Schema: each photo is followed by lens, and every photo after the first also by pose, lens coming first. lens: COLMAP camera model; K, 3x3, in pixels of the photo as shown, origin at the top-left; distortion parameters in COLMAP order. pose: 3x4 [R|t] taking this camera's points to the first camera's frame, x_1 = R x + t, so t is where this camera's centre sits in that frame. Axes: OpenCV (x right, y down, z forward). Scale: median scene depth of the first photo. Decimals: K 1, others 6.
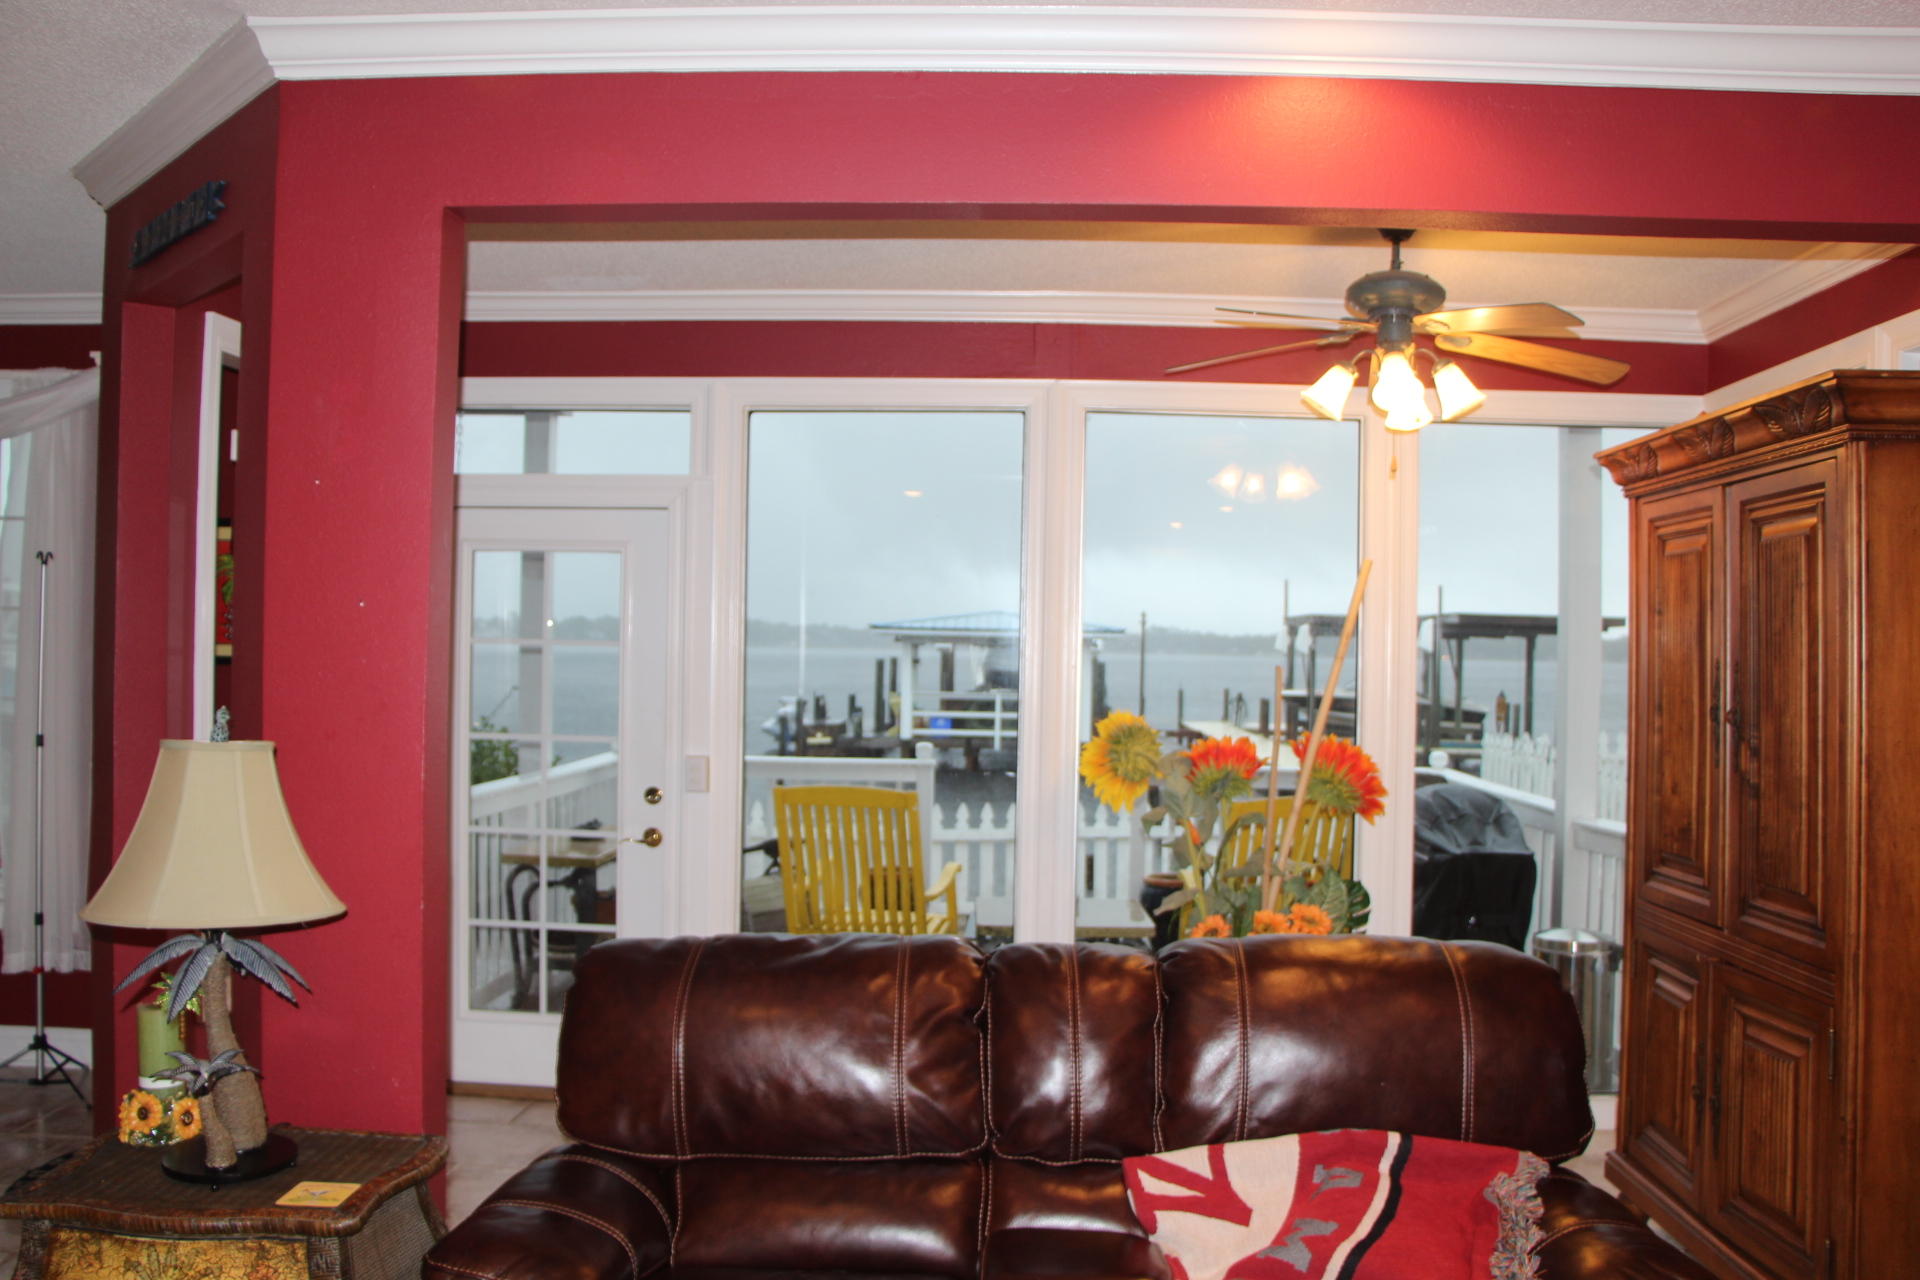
lens RADIAL K [[1590.2, 0, 960.0], [0, 1590.2, 640.0], [0, 0, 1]] dist [-0.189481, 0.159978]
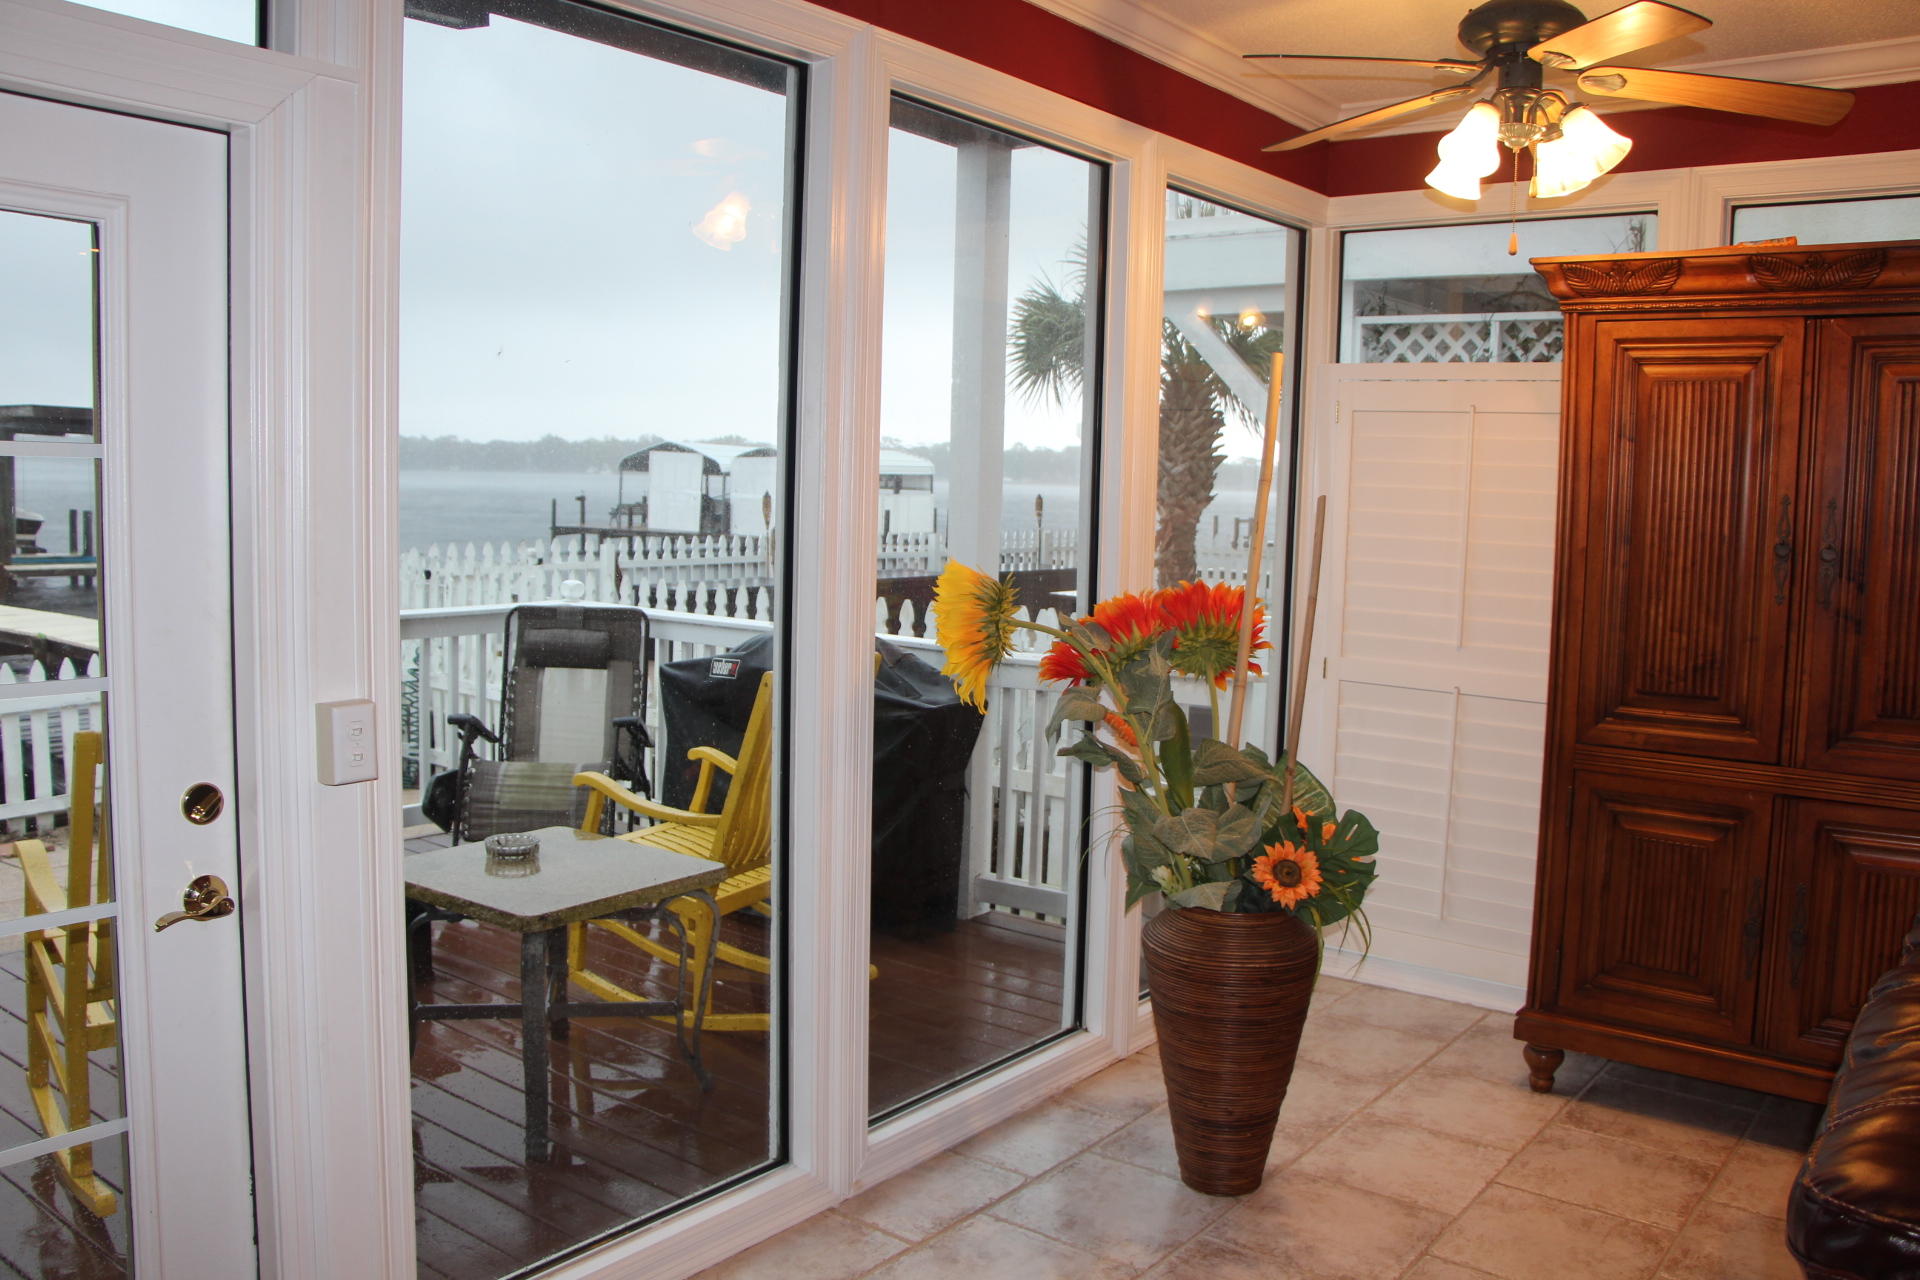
lens RADIAL K [[1590.2, 0, 960.0], [0, 1590.2, 640.0], [0, 0, 1]] dist [-0.189481, 0.159978]
pose [[0.568114, -0.086794, 0.818360, -0.561864], [-0.021827, 0.992484, 0.120414, -0.001386], [-0.822660, -0.086271, 0.561950, 0.801730]]
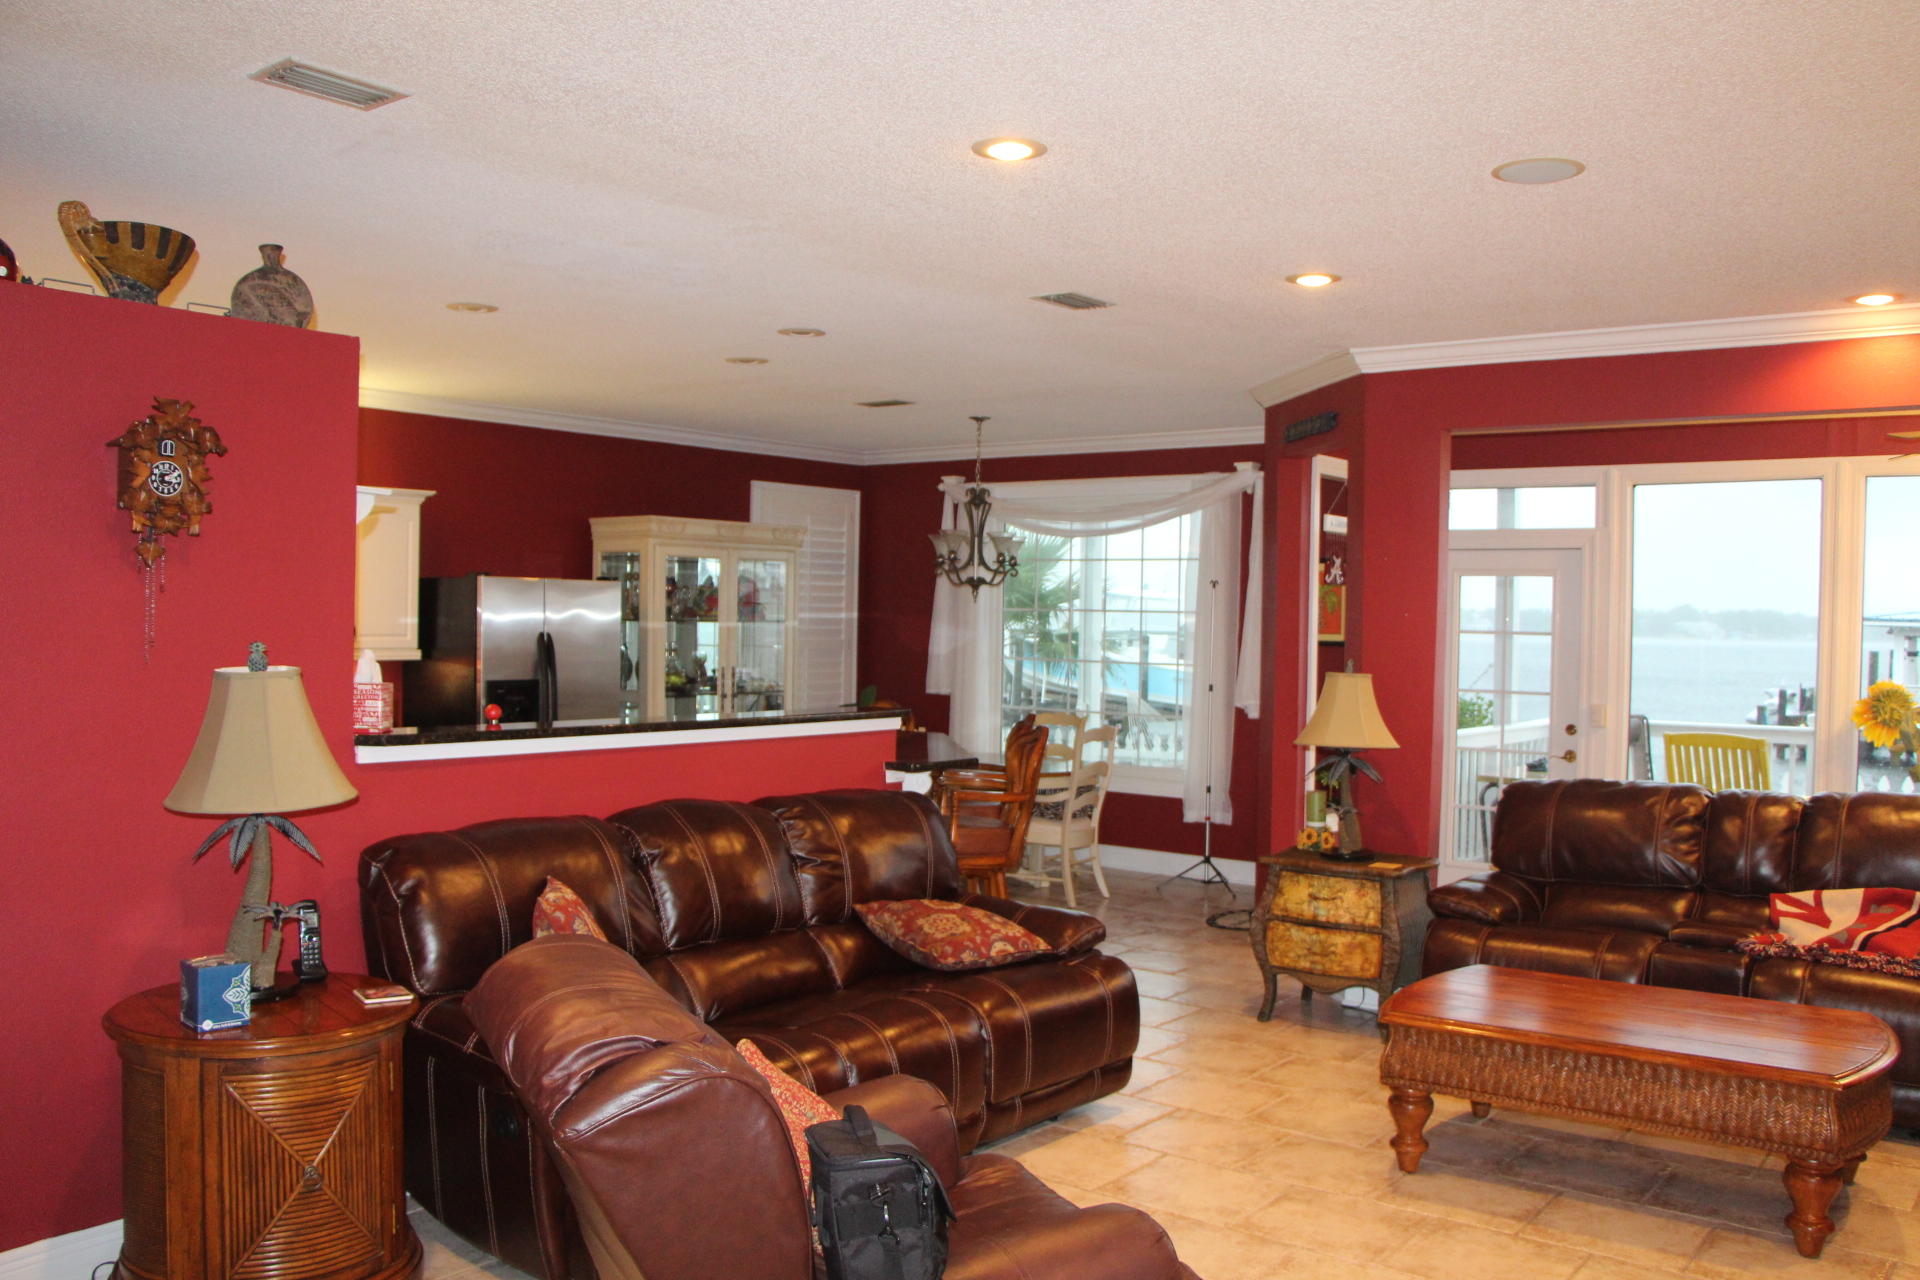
lens RADIAL K [[1590.2, 0, 960.0], [0, 1590.2, 640.0], [0, 0, 1]] dist [-0.189481, 0.159978]
pose [[0.815934, 0.005305, -0.578121, 0.276079], [-0.002080, 0.999978, 0.006240, -0.000278], [0.578141, -0.003889, 0.815927, -0.850969]]
